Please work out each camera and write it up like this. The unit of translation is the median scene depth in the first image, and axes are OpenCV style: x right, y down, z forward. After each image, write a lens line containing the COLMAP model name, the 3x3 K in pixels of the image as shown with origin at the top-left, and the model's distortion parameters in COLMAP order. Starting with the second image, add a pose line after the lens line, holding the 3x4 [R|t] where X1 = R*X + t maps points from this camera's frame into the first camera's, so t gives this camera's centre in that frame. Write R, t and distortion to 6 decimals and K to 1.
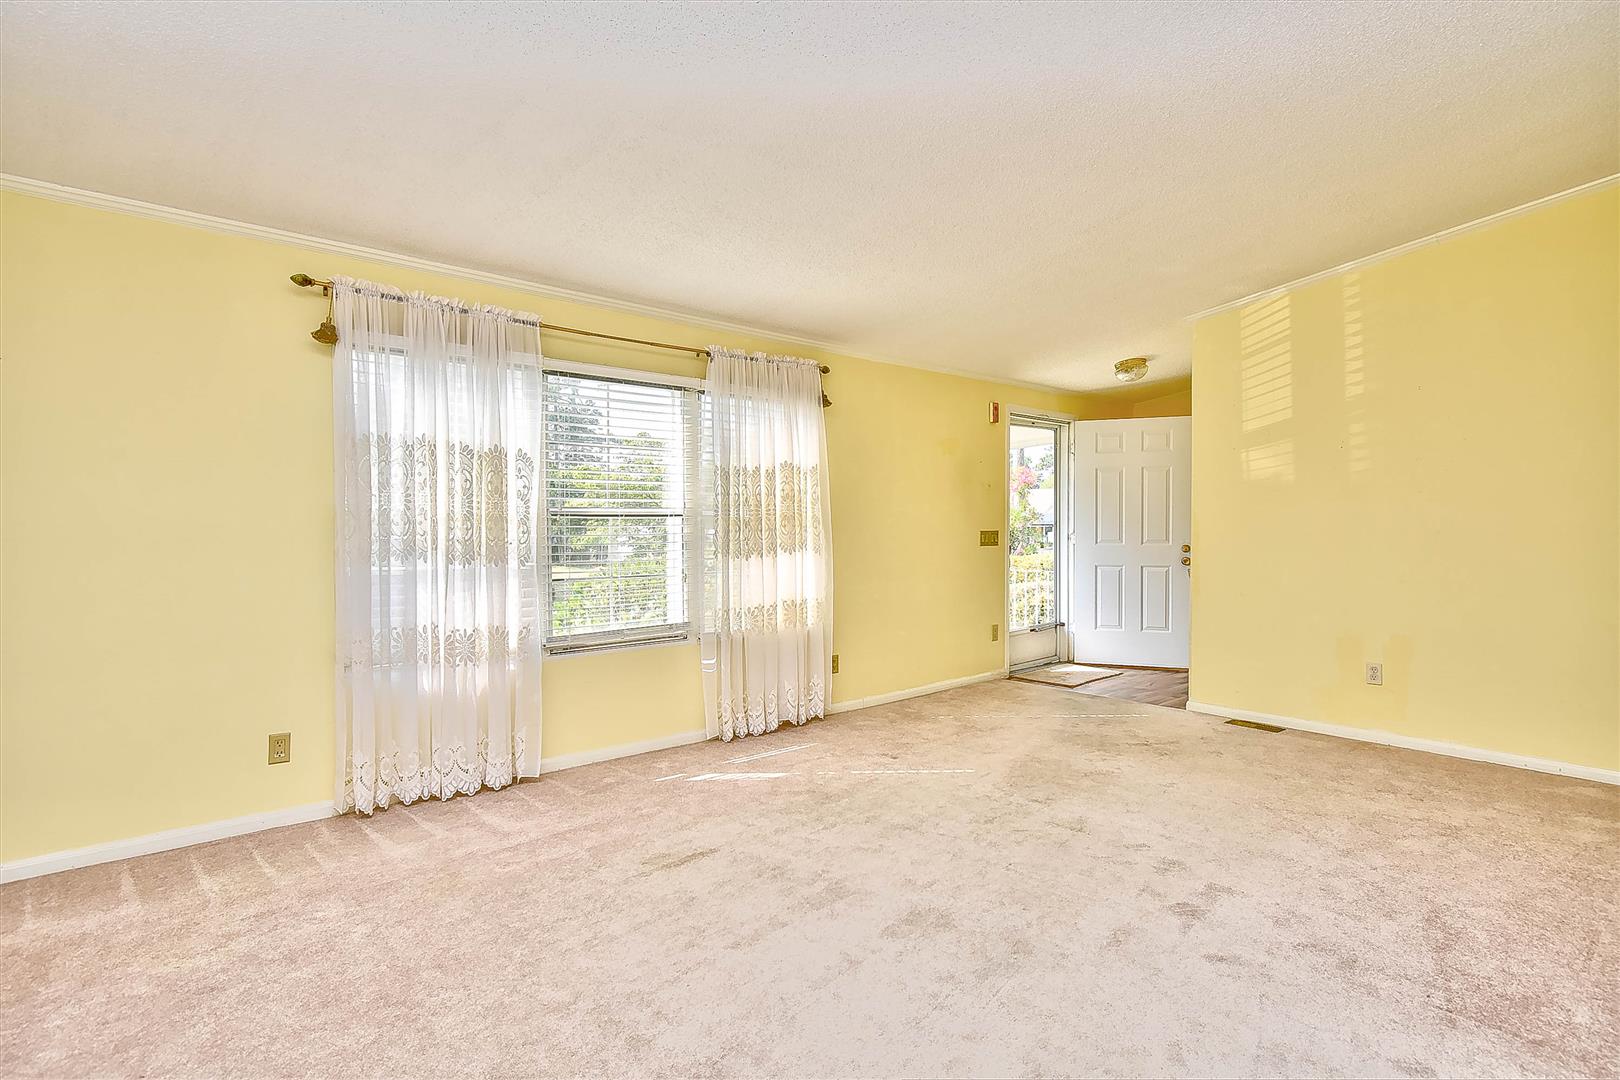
lens RADIAL K [[794.8, 0, 818.4], [0, 794.8, 537.9], [0, 0, 1]] dist [-0.002787, -0.000264]
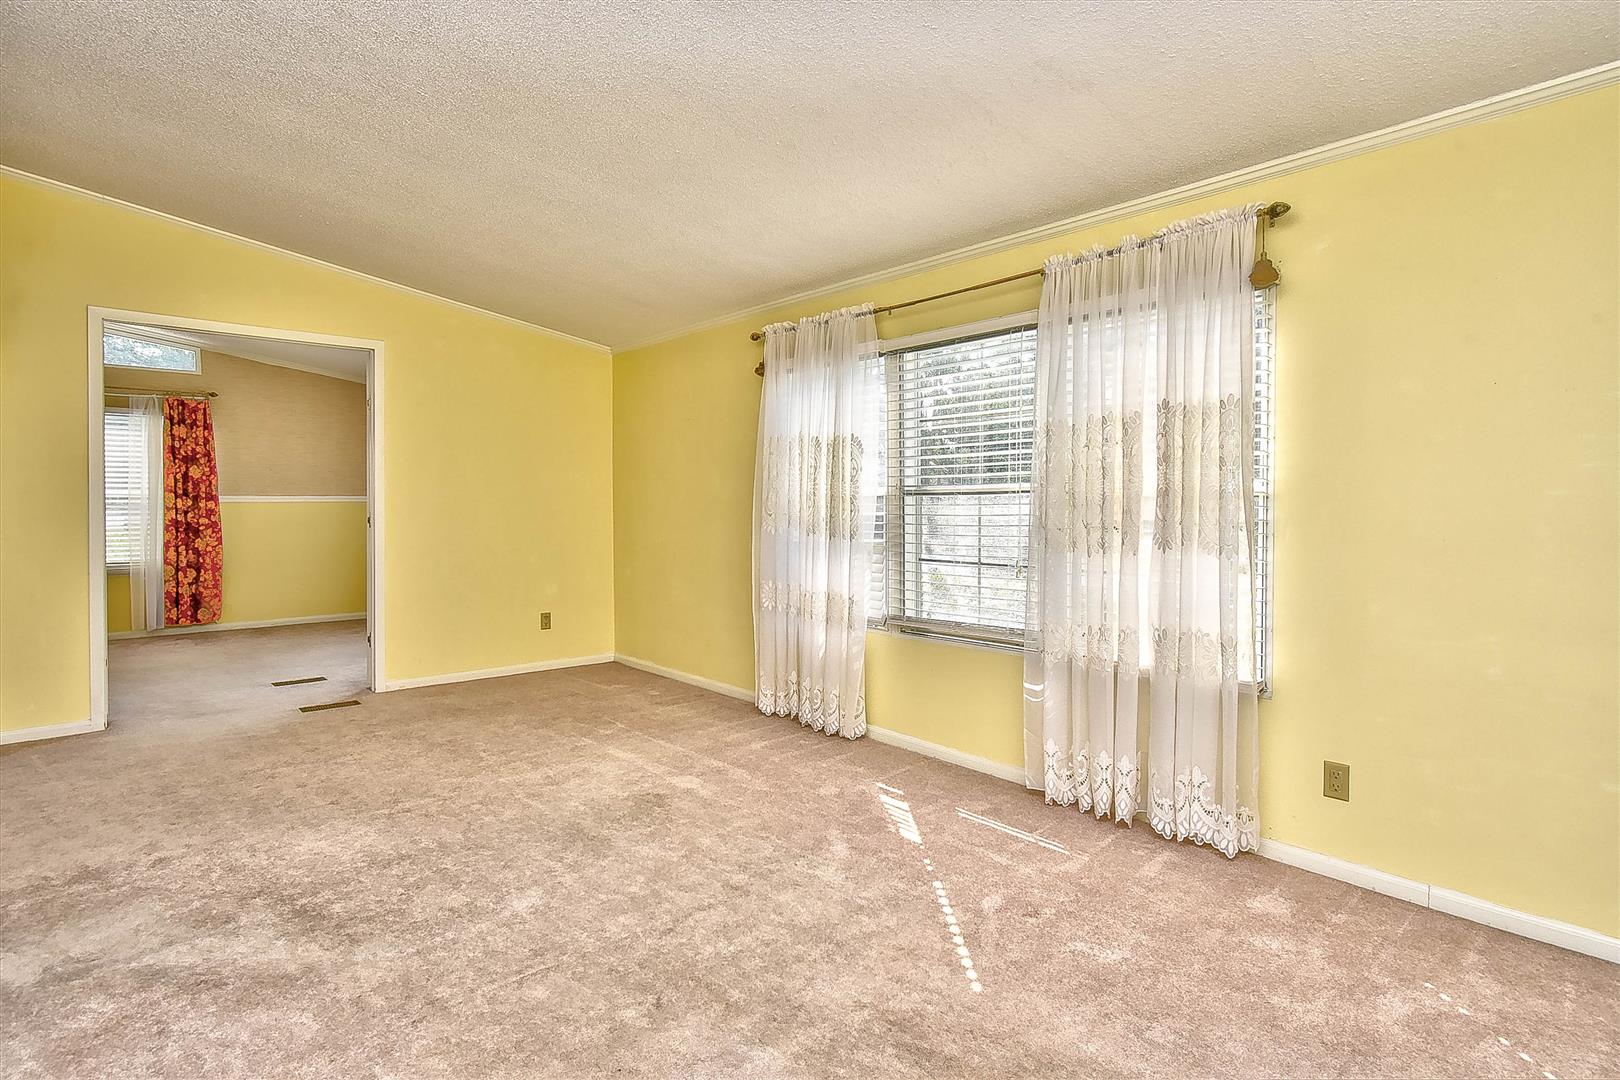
lens RADIAL K [[794.8, 0, 818.4], [0, 794.8, 537.9], [0, 0, 1]] dist [-0.002787, -0.000264]
pose [[0.047247, 0.040239, -0.998072, 0.679873], [-0.024069, 0.998944, 0.039135, -0.011217], [0.998593, 0.022173, 0.048166, 0.864943]]
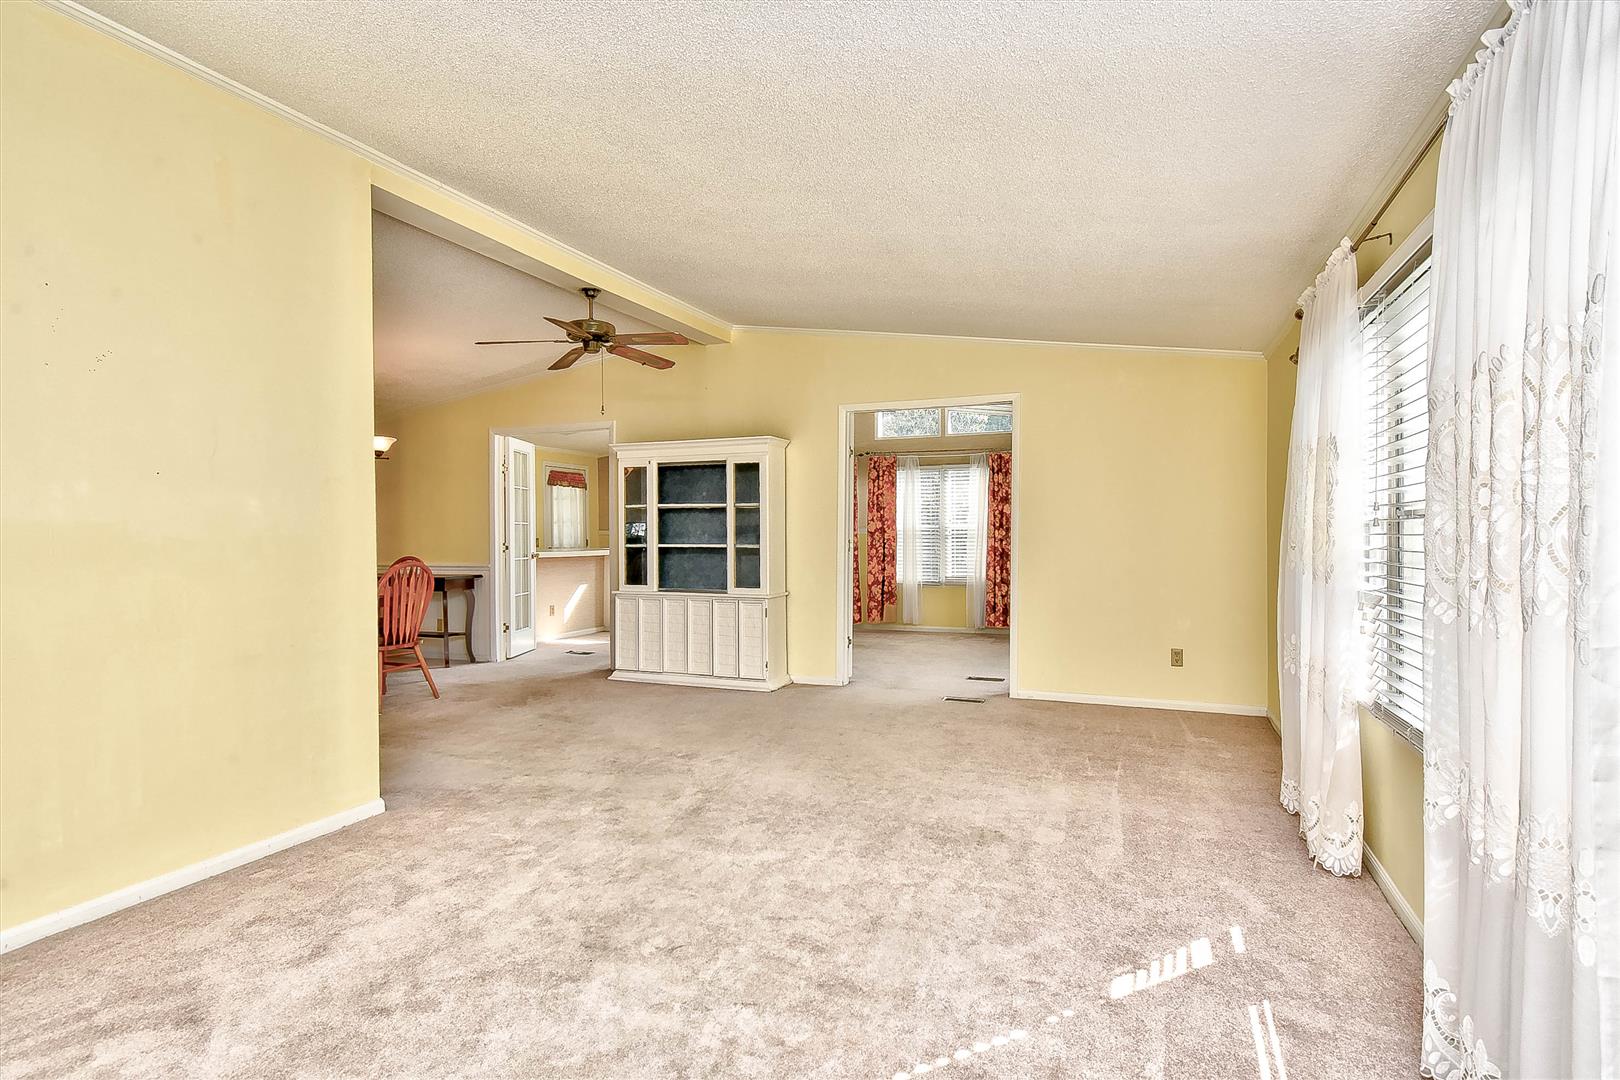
lens RADIAL K [[794.8, 0, 818.4], [0, 794.8, 537.9], [0, 0, 1]] dist [-0.002787, -0.000264]
pose [[-0.863747, 0.004677, -0.503904, 0.404625], [-0.007973, 0.999705, 0.022945, -0.023521], [0.503863, 0.023836, -0.863455, 1.351698]]
